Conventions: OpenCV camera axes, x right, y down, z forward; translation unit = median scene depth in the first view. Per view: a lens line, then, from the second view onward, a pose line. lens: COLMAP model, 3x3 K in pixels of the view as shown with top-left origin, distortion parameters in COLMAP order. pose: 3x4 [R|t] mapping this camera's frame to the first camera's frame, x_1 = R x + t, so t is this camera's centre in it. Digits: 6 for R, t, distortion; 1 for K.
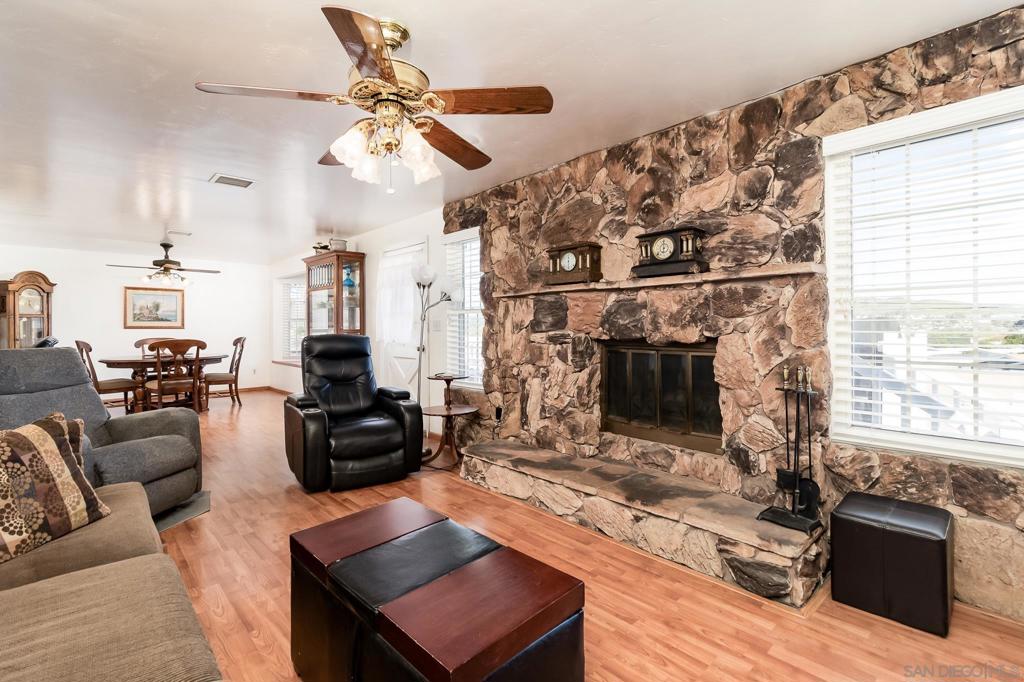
lens RADIAL K [[490.6, 0, 512.4], [0, 490.6, 335.3], [0, 0, 1]] dist [0.016198, -0.000016]
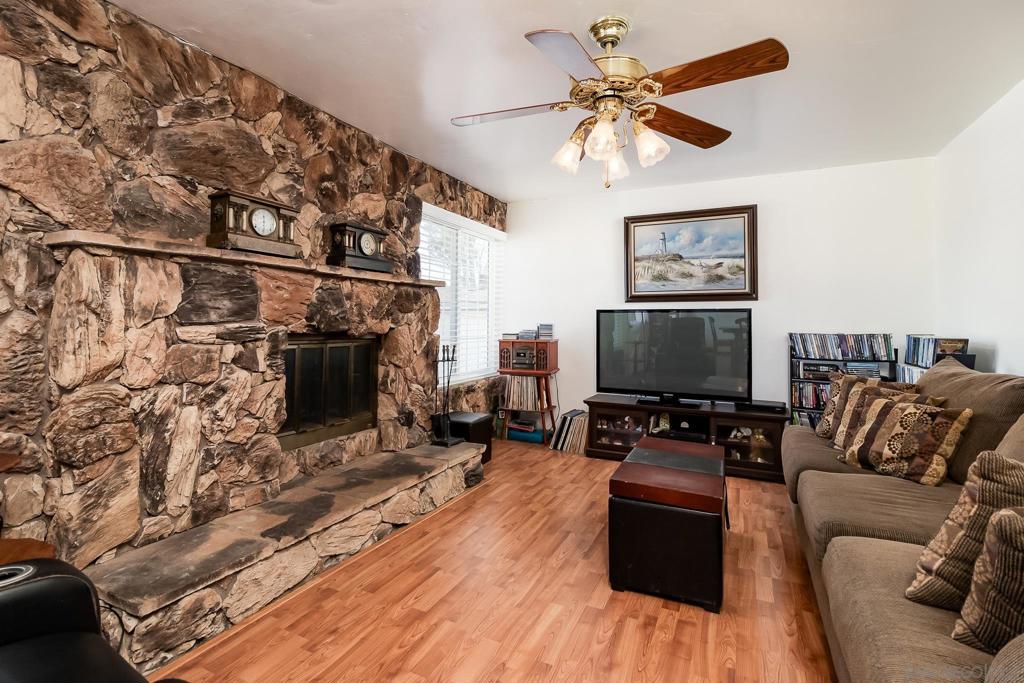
lens RADIAL K [[481.5, 0, 514.1], [0, 481.5, 323.7], [0, 0, 1]] dist [-0.003237, 0.000070]
pose [[-0.378116, 0.000441, 0.925758, -0.691907], [0.007026, 0.999972, 0.002394, -0.007131], [-0.925732, 0.007410, -0.378109, 0.999627]]
